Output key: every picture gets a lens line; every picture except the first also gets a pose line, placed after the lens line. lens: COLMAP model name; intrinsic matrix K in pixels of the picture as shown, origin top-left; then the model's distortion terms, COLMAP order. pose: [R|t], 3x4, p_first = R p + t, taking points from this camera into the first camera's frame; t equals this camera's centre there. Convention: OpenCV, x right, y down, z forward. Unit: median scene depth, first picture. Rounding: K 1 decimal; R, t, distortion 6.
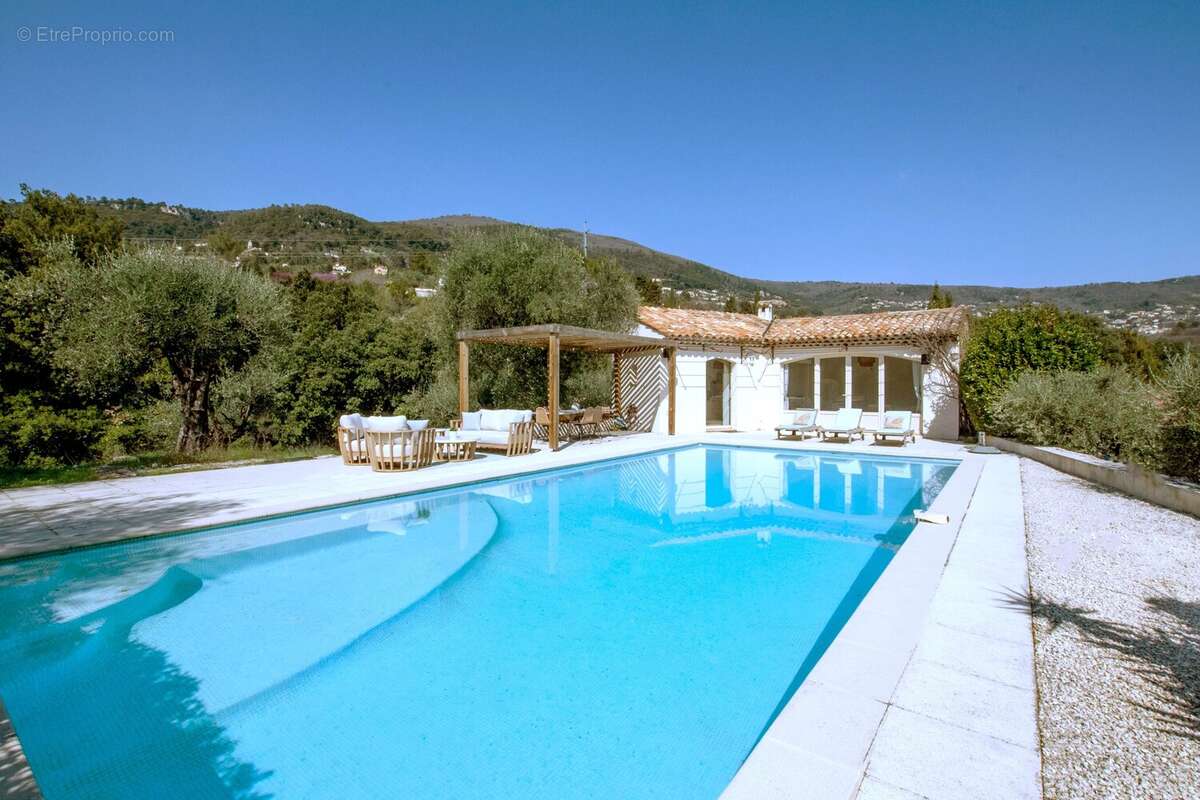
lens RADIAL K [[551.2, 0, 608.7], [0, 551.2, 397.3], [0, 0, 1]] dist [-0.017127, -0.000596]
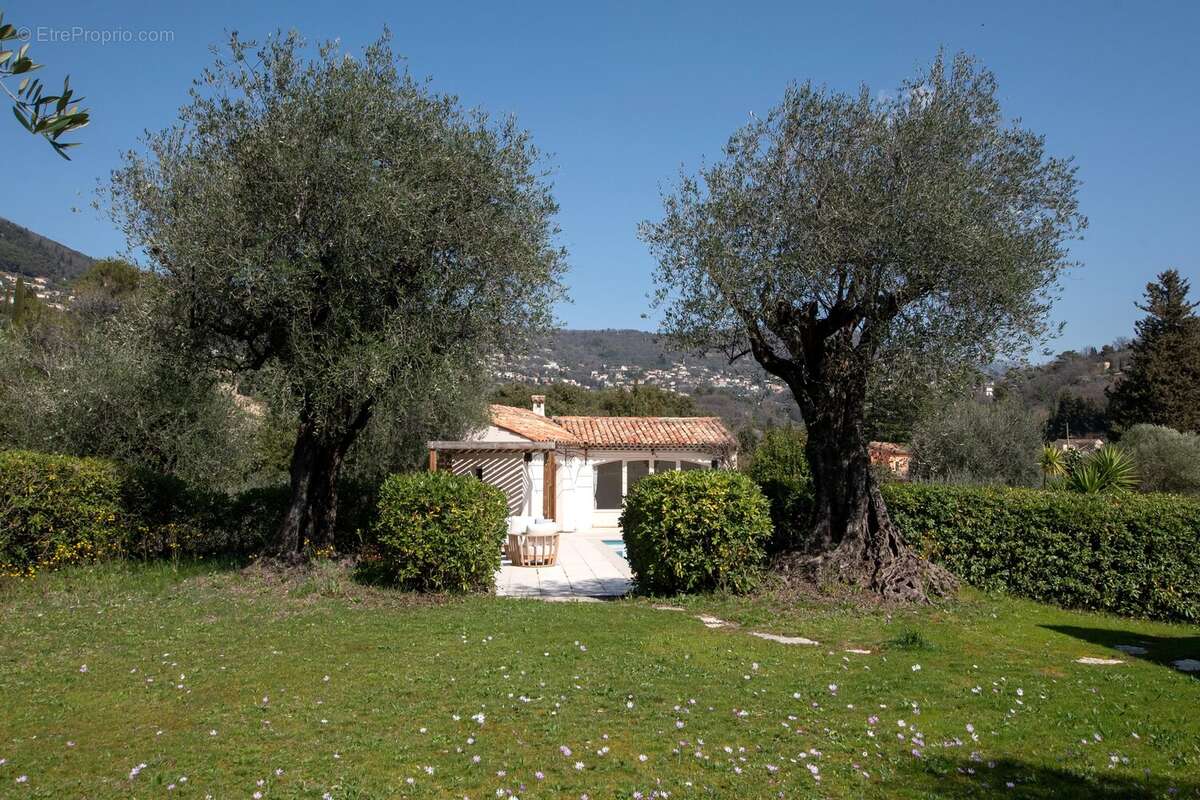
lens RADIAL K [[997.4, 0, 596.1], [0, 997.4, 402.5], [0, 0, 1]] dist [0.013440, 0.002856]
pose [[0.752616, 0.040114, 0.657237, -1.011751], [0.016075, 0.996726, -0.079242, -0.032271], [-0.658263, 0.070203, 0.749507, -0.471215]]
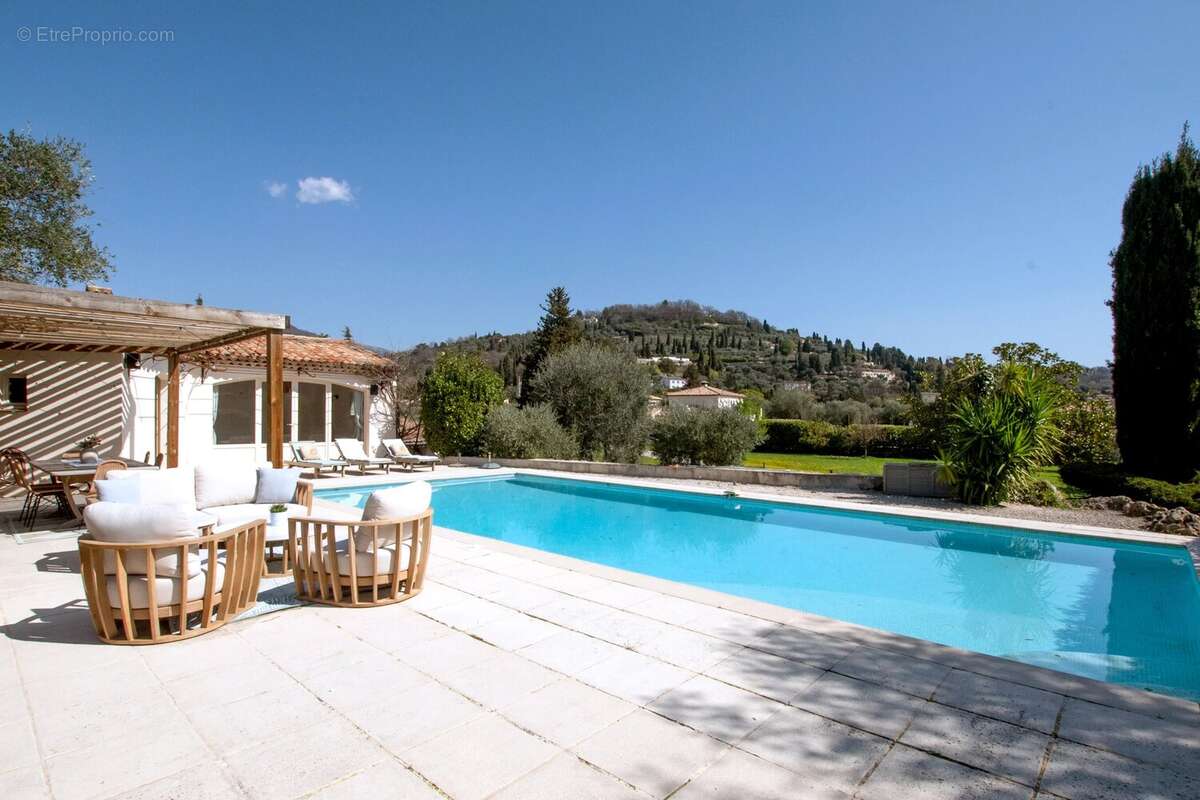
lens RADIAL K [[615.7, 0, 588.8], [0, 615.7, 404.8], [0, 0, 1]] dist [-0.007671, -0.000370]
pose [[0.128529, 0.014875, 0.991594, -0.506623], [0.009268, 0.999826, -0.016199, -0.015642], [-0.991662, 0.011272, 0.128368, 0.400513]]
